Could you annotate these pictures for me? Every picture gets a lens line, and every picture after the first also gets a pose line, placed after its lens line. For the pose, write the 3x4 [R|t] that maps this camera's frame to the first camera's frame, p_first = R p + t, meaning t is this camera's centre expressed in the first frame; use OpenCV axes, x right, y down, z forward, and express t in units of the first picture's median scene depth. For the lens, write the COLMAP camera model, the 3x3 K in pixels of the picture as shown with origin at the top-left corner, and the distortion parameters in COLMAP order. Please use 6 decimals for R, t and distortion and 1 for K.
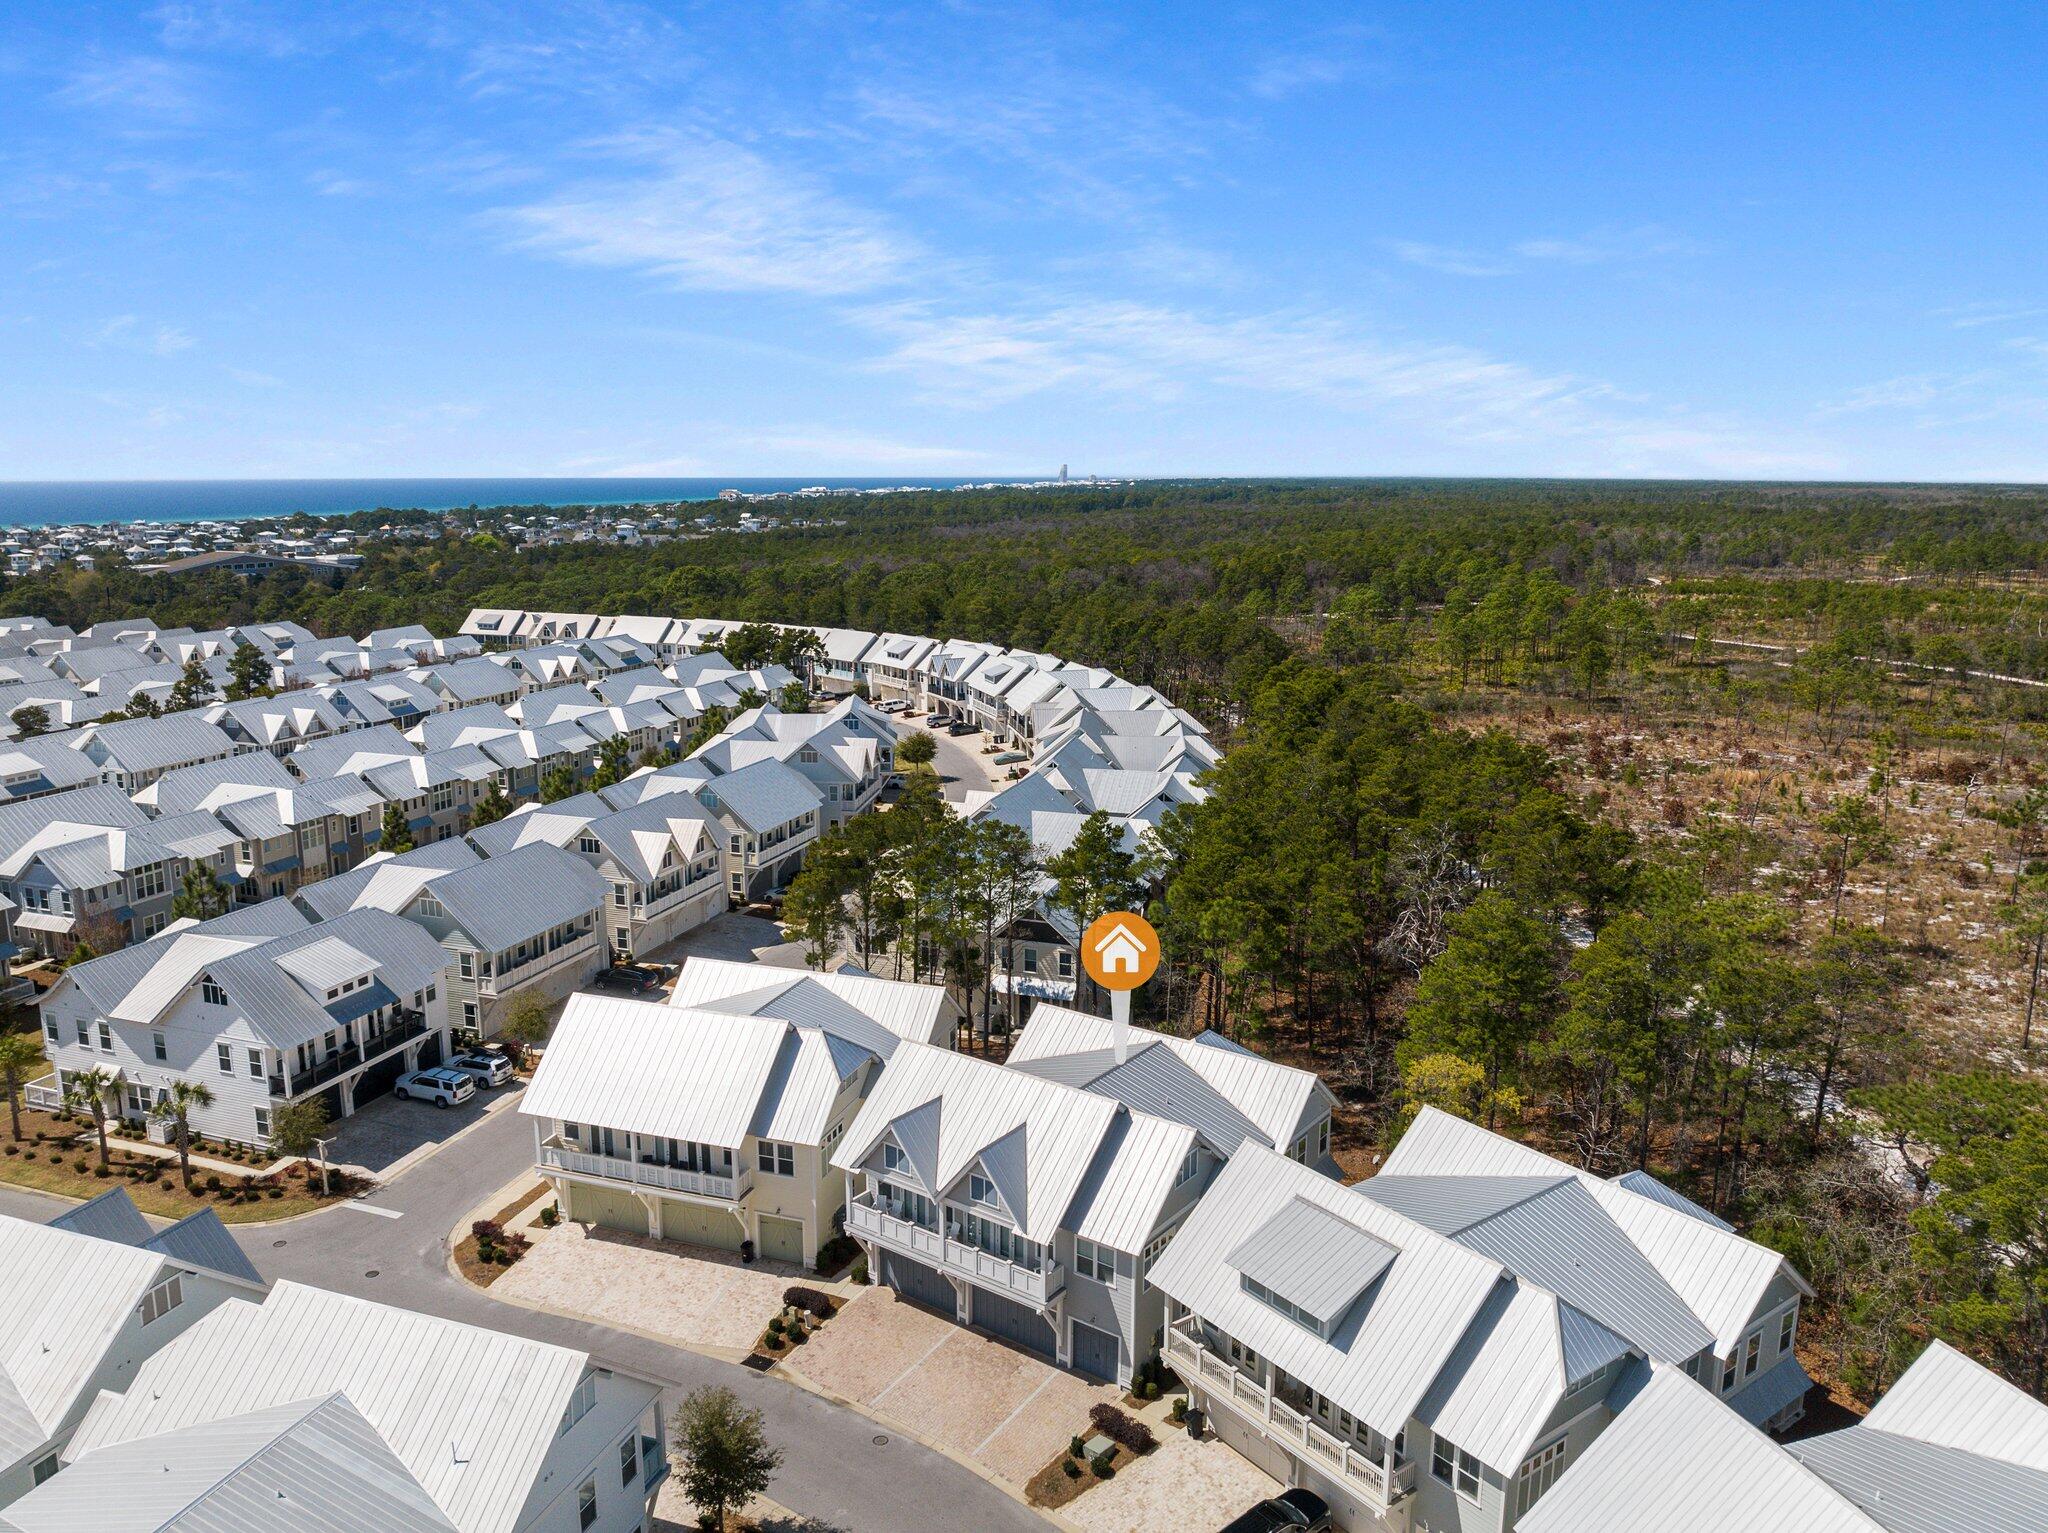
lens RADIAL K [[1444.2, 0, 1036.0], [0, 1444.2, 770.8], [0, 0, 1]] dist [-0.036550, -0.003358]
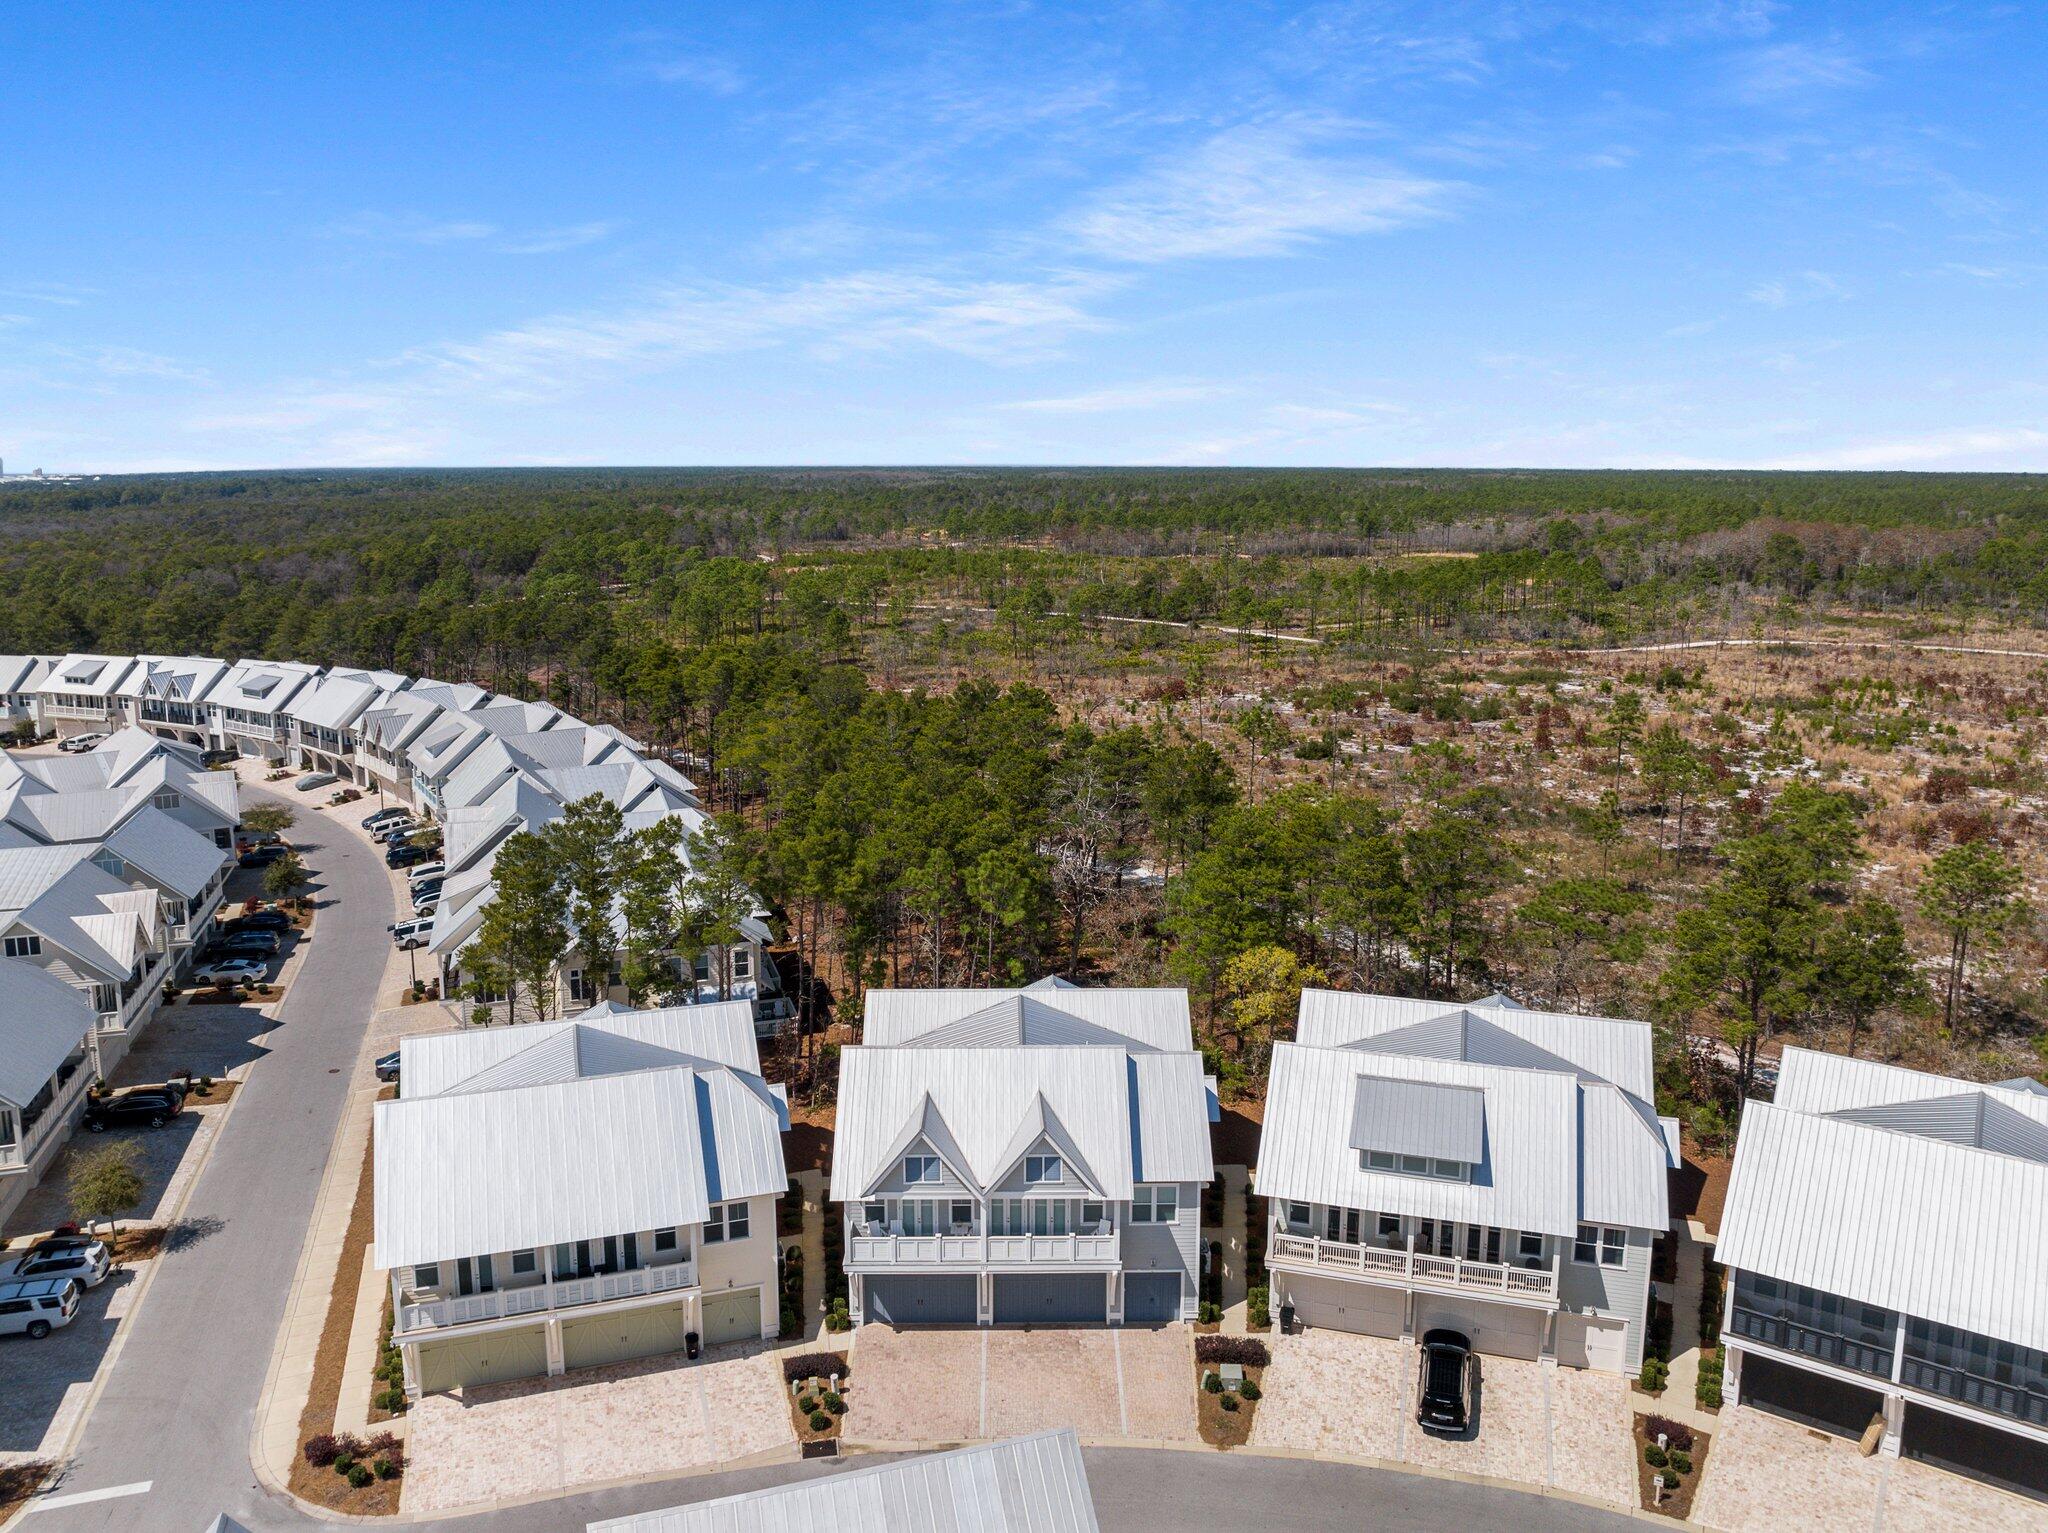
lens RADIAL K [[1443.5, 0, 1028.6], [0, 1443.5, 686.8], [0, 0, 1]] dist [-0.063154, 0.035737]
pose [[0.807979, -0.095416, 0.581435, -0.467314], [0.122624, 0.992425, -0.007540, -0.016994], [-0.576311, 0.077390, 0.813558, 0.169548]]
